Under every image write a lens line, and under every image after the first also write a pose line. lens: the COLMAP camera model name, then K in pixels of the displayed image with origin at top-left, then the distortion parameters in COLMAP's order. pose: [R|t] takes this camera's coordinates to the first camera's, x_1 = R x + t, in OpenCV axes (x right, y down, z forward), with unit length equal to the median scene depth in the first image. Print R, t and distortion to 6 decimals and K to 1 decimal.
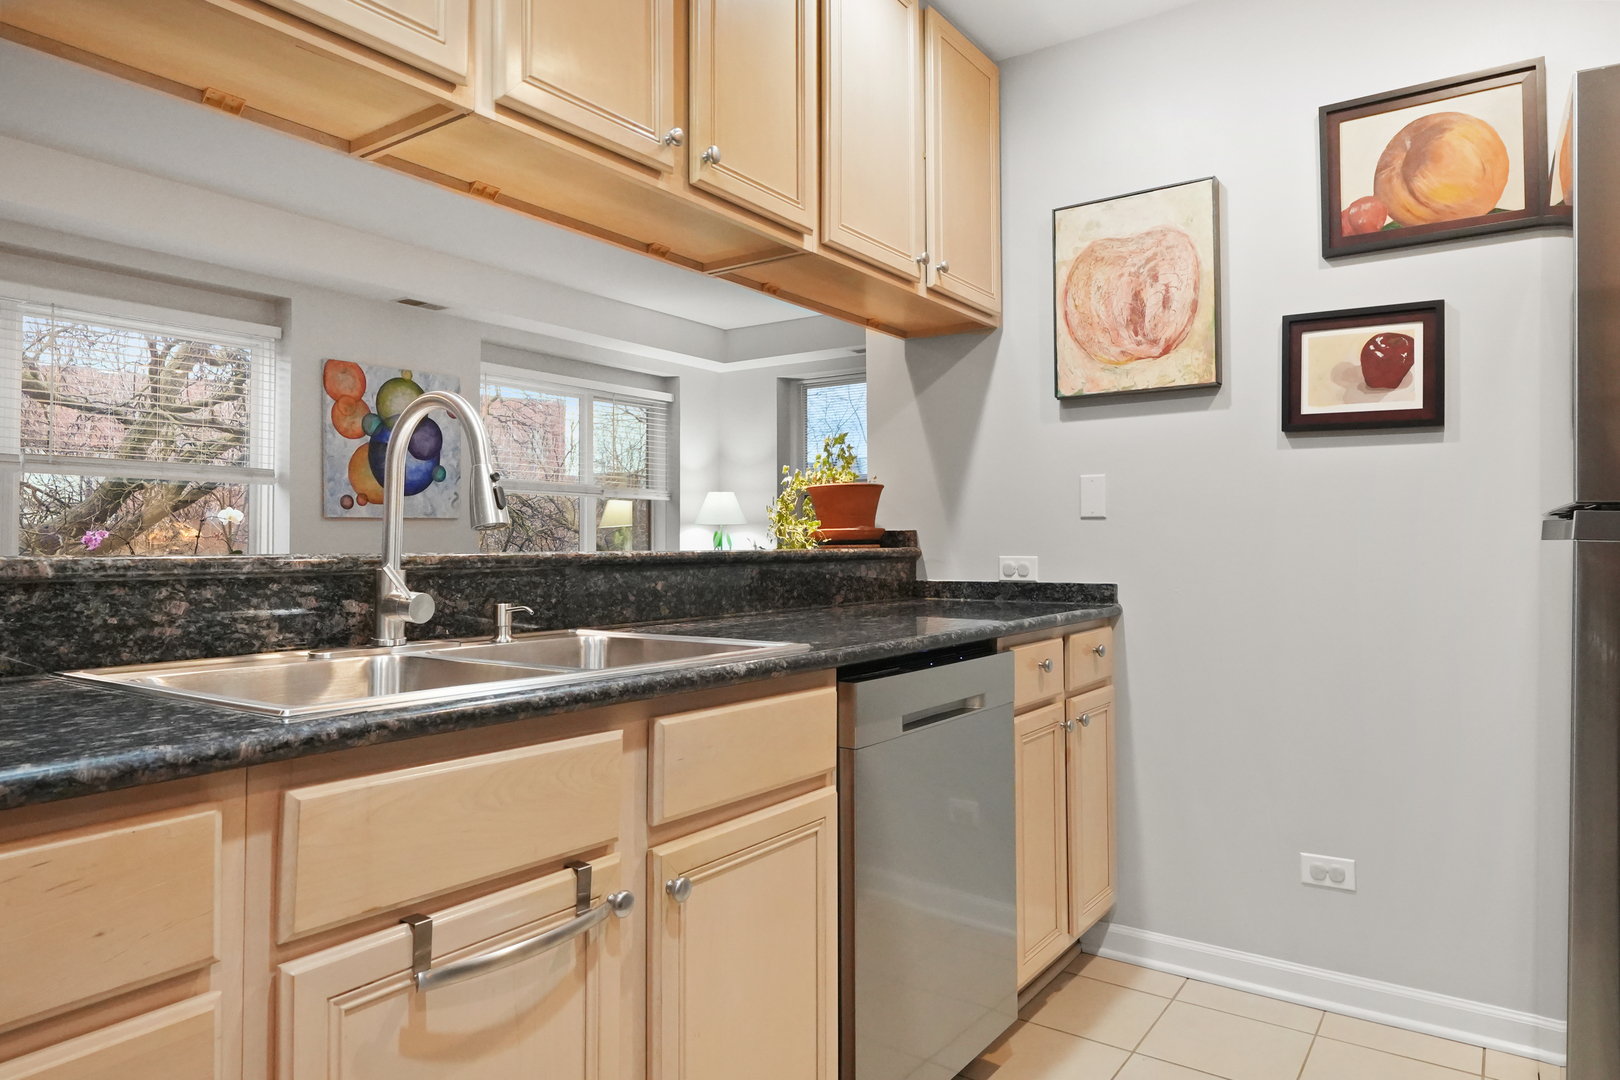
lens RADIAL K [[1007.7, 0, 800.8], [0, 1007.7, 514.4], [0, 0, 1]] dist [-0.003199, 0.007012]
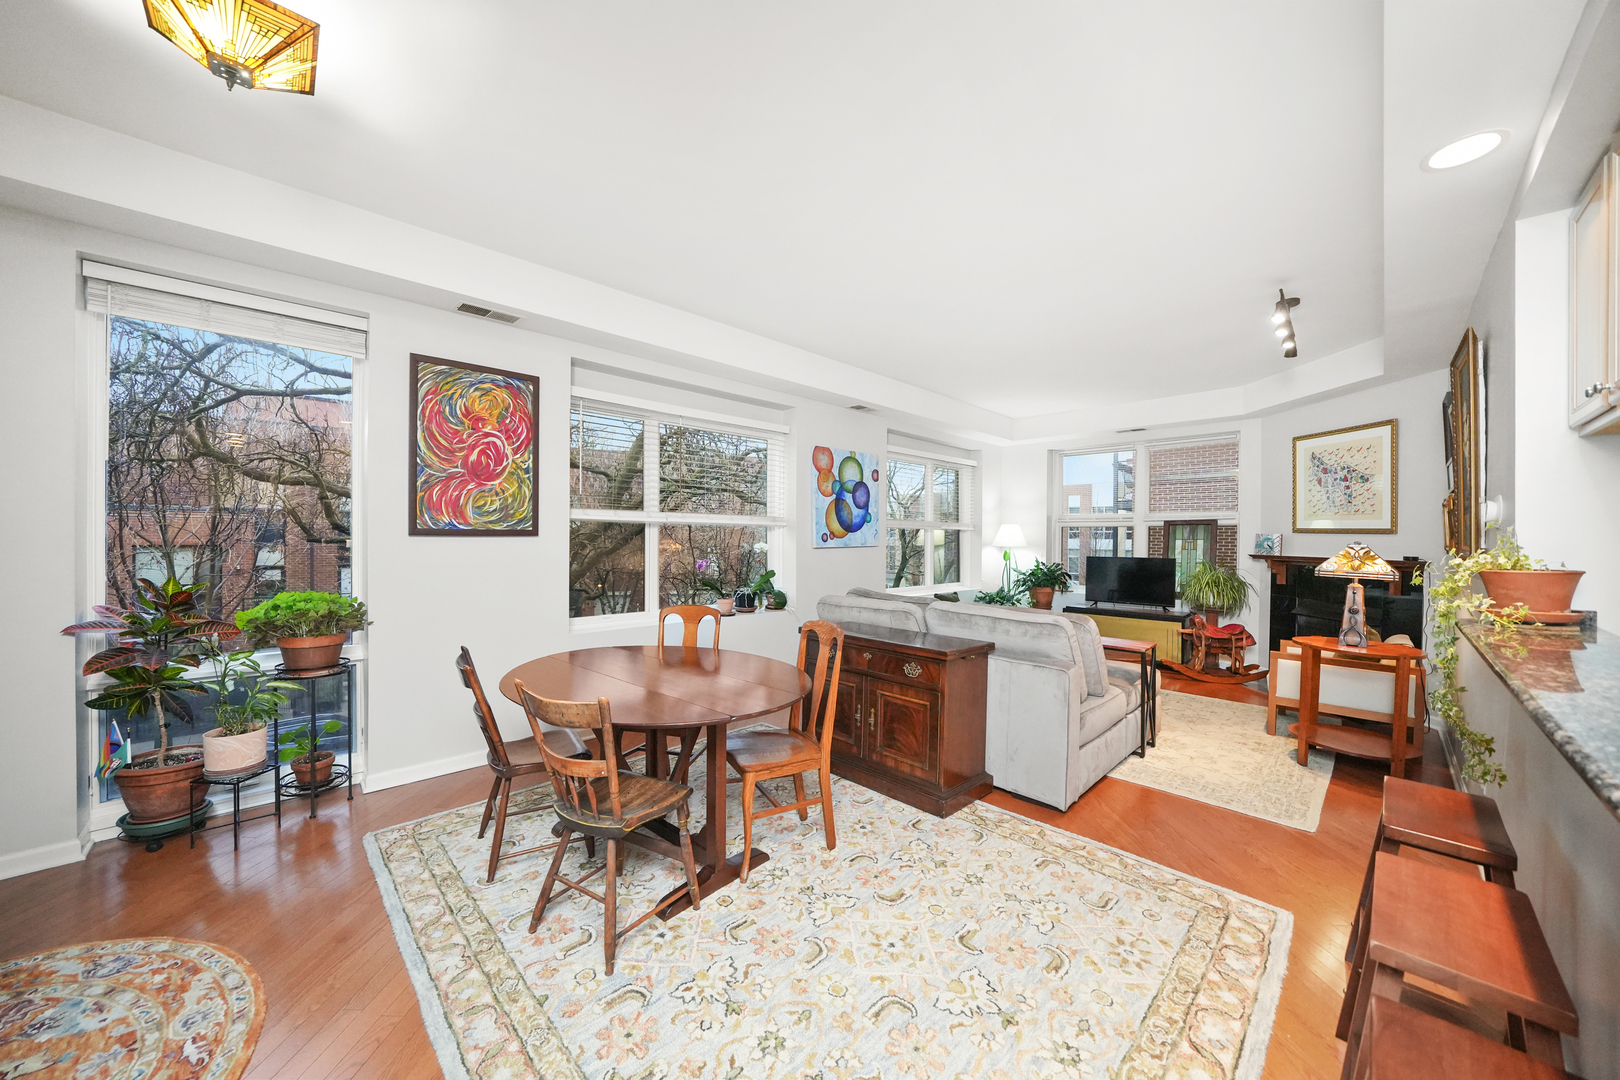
lens RADIAL K [[569.1, 0, 809.0], [0, 569.1, 541.3], [0, 0, 1]] dist [-0.019895, 0.001085]
pose [[0.983054, 0.013015, -0.182854, -0.770775], [-0.006341, 0.999294, 0.037036, -0.095712], [0.183207, -0.035249, 0.982442, 0.318630]]
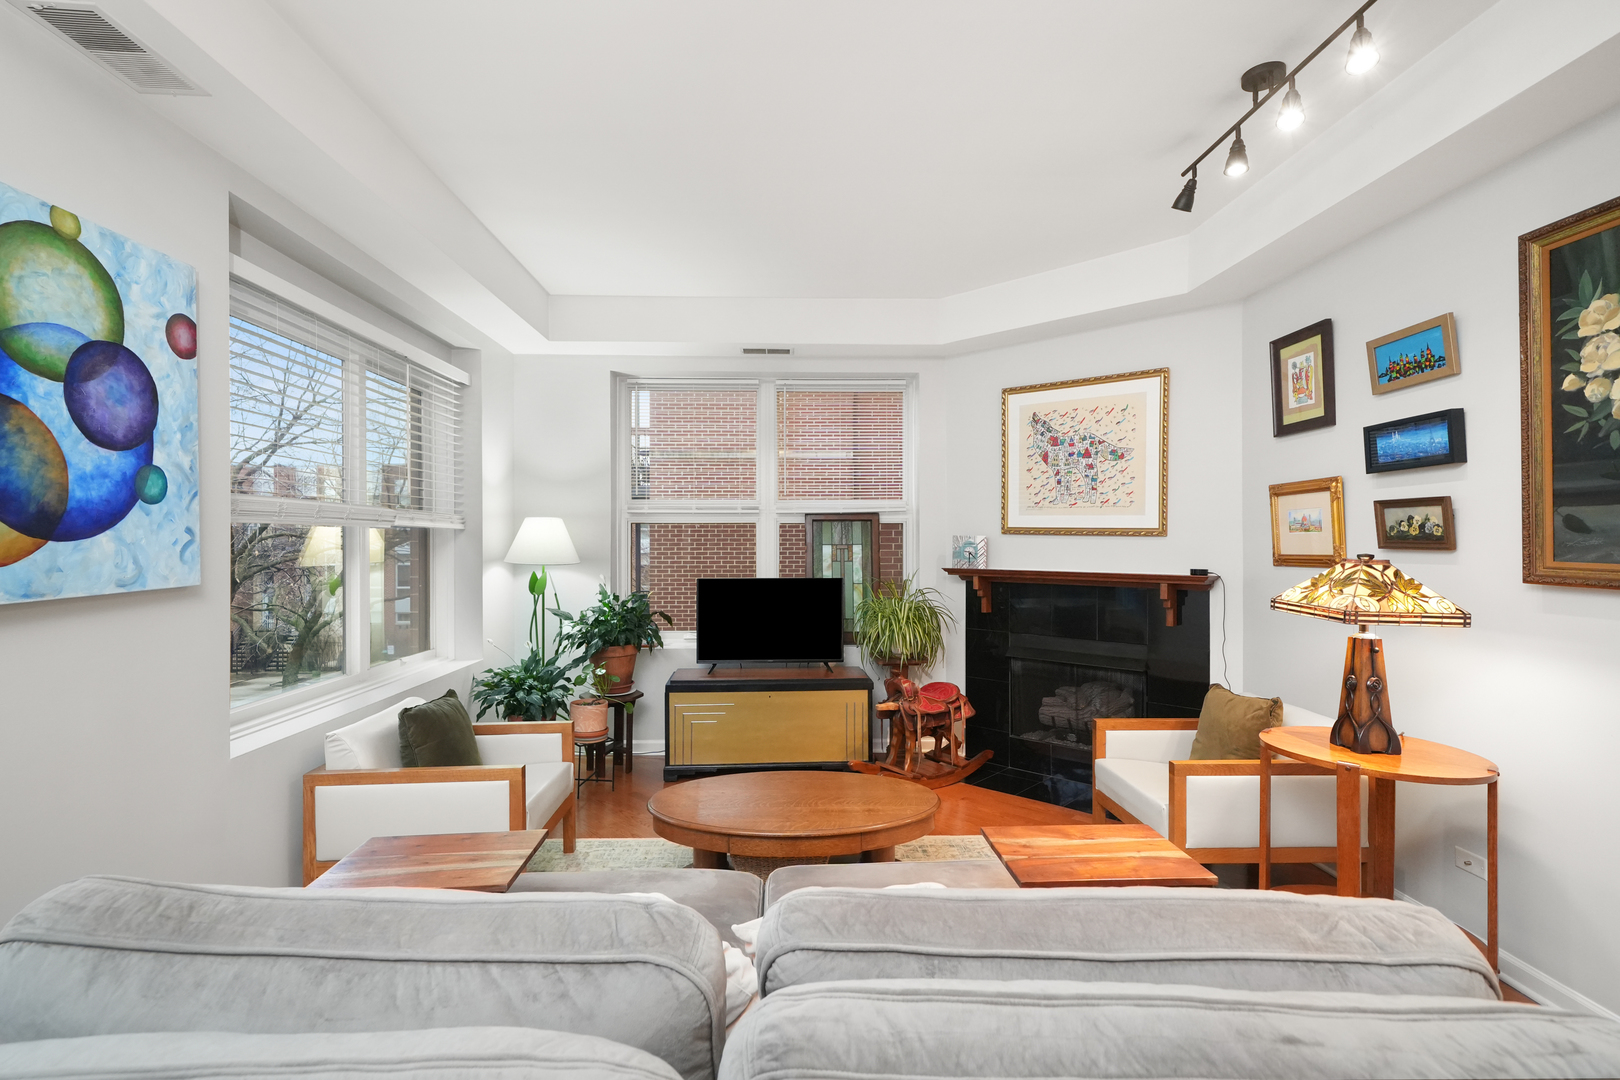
lens RADIAL K [[756.3, 0, 803.4], [0, 756.3, 539.6], [0, 0, 1]] dist [0.003856, 0.001023]
pose [[0.801854, 0.001786, 0.597517, -0.884319], [-0.019572, 0.999537, 0.023278, -0.080433], [-0.597199, -0.030361, 0.801518, 1.561051]]
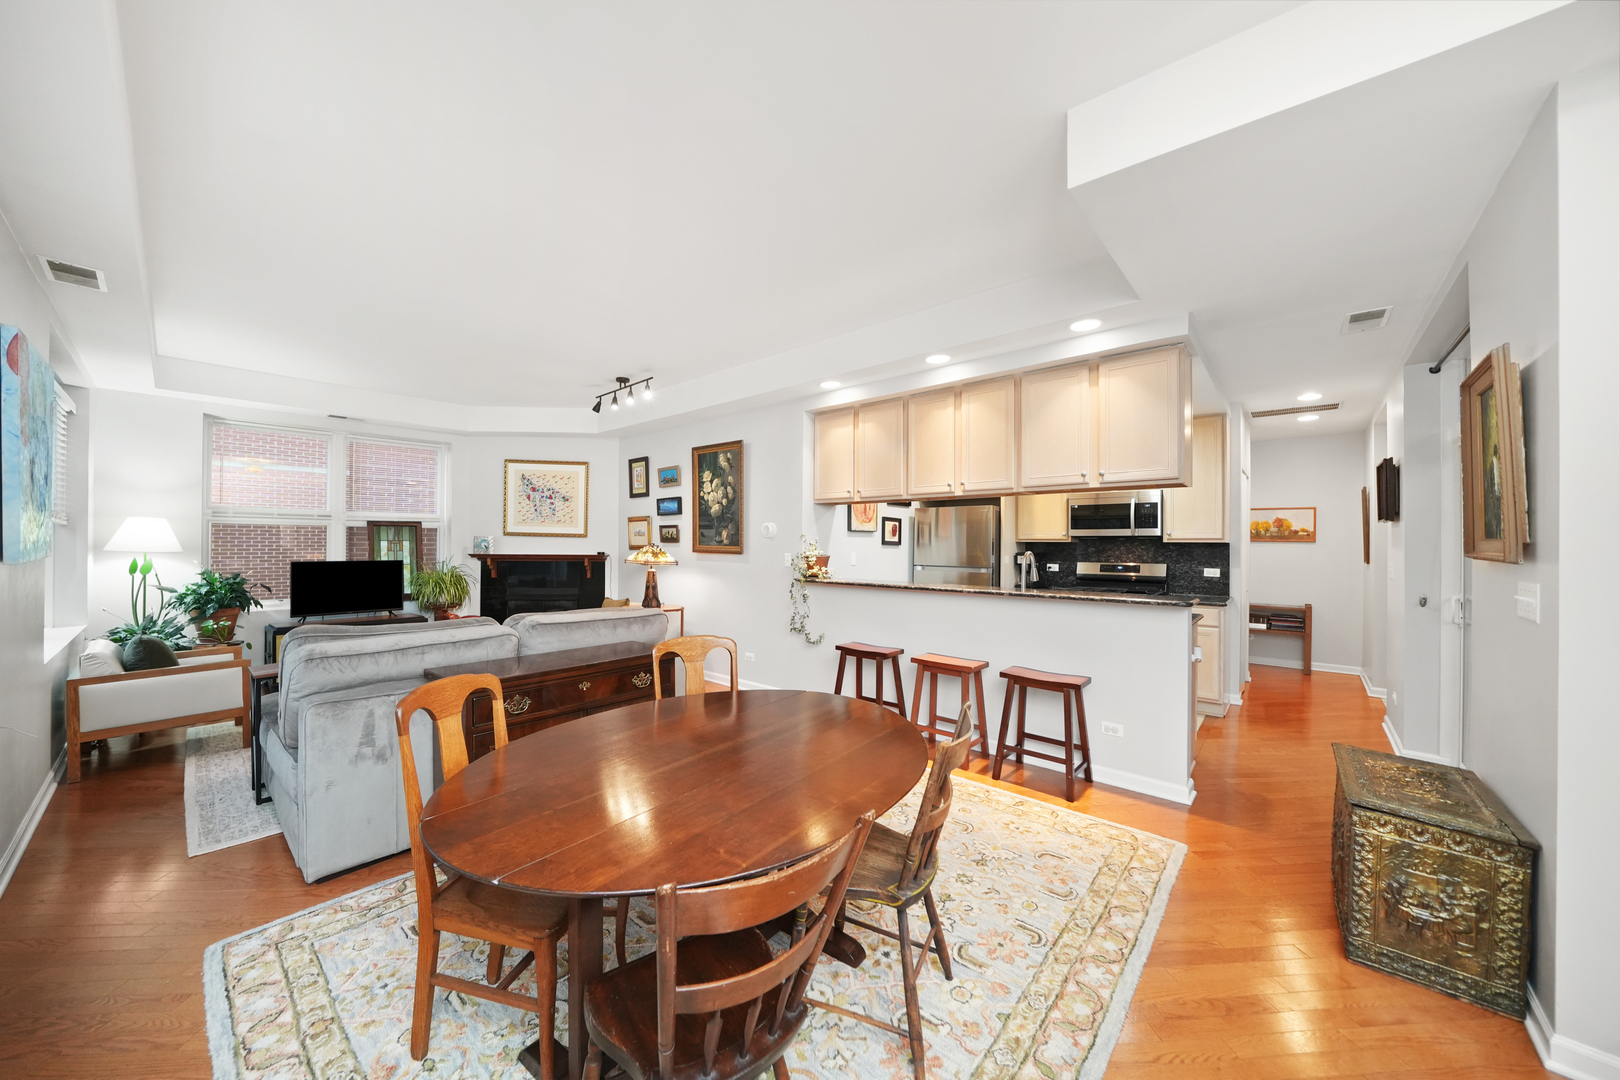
lens RADIAL K [[569.1, 0, 802.1], [0, 569.1, 540.5], [0, 0, 1]] dist [-0.019895, 0.001085]
pose [[0.107622, 0.009663, 0.994145, -1.884129], [-0.036687, 0.999310, -0.005742, -0.072998], [-0.993515, -0.035854, 0.107902, 1.079958]]
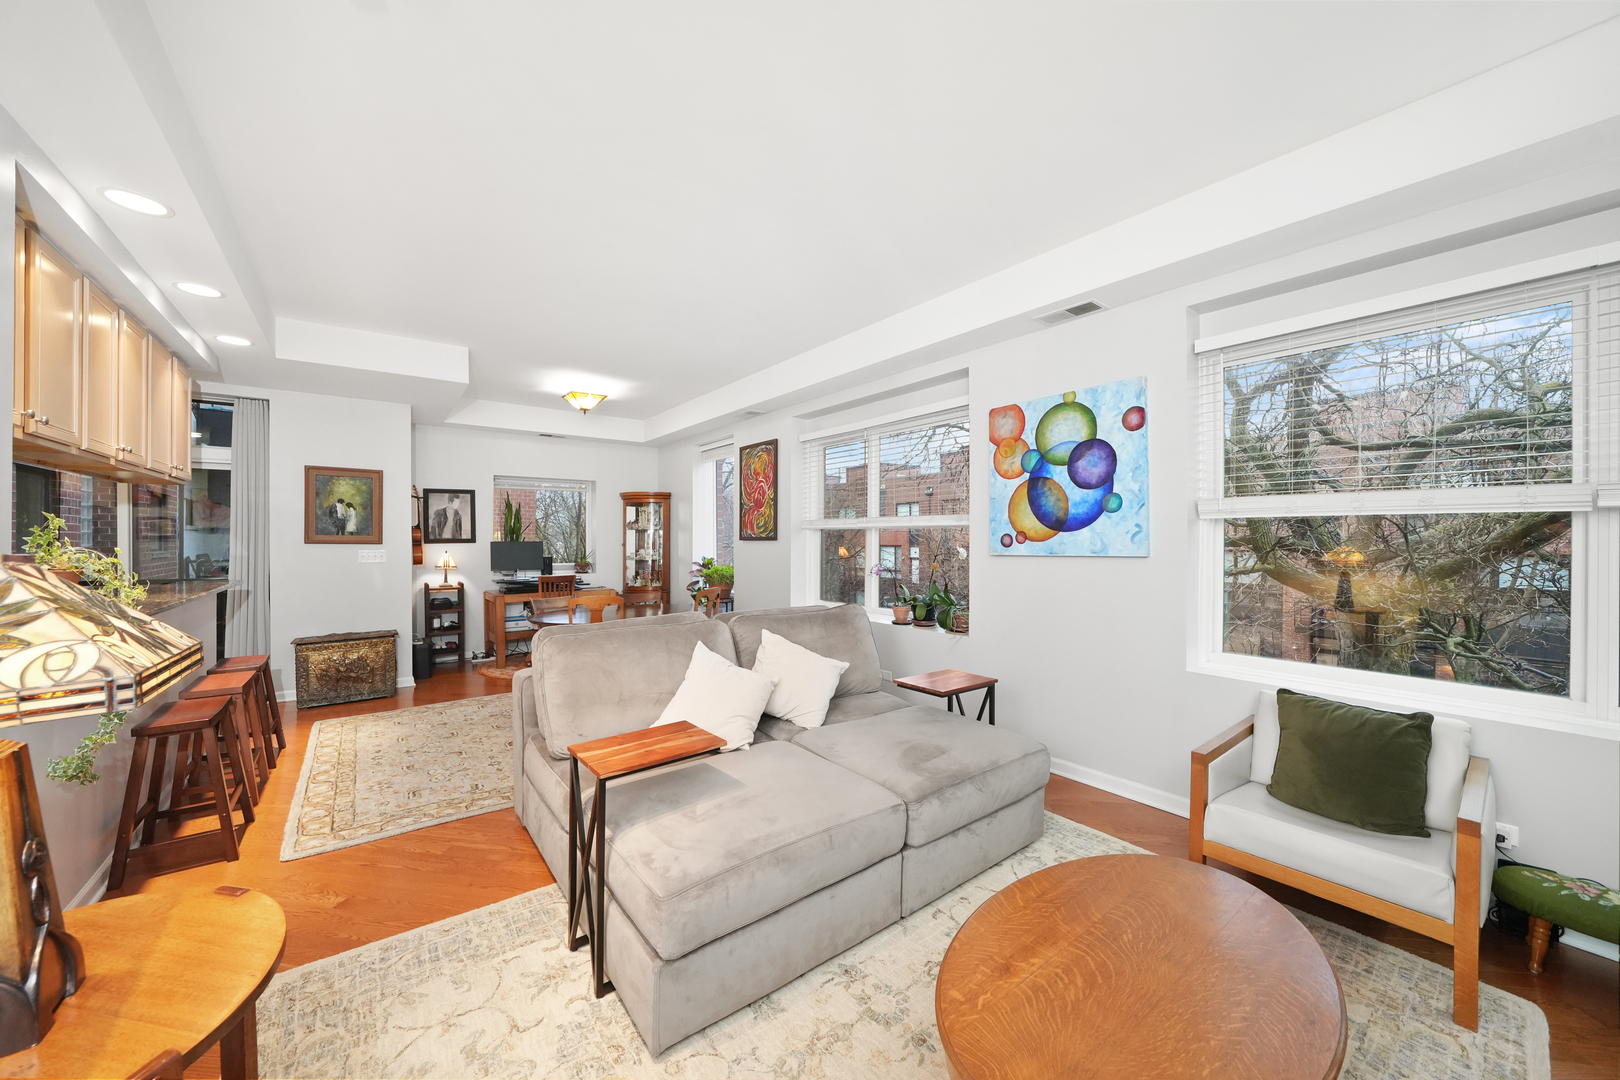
lens RADIAL K [[597.9, 0, 810.2], [0, 597.9, 534.3], [0, 0, 1]] dist [-0.013882, 0.002134]
pose [[-0.311174, -0.003988, -0.950344, 0.482636], [0.028933, 0.999488, -0.013668, -0.040434], [0.949912, -0.031749, -0.310900, 2.453536]]
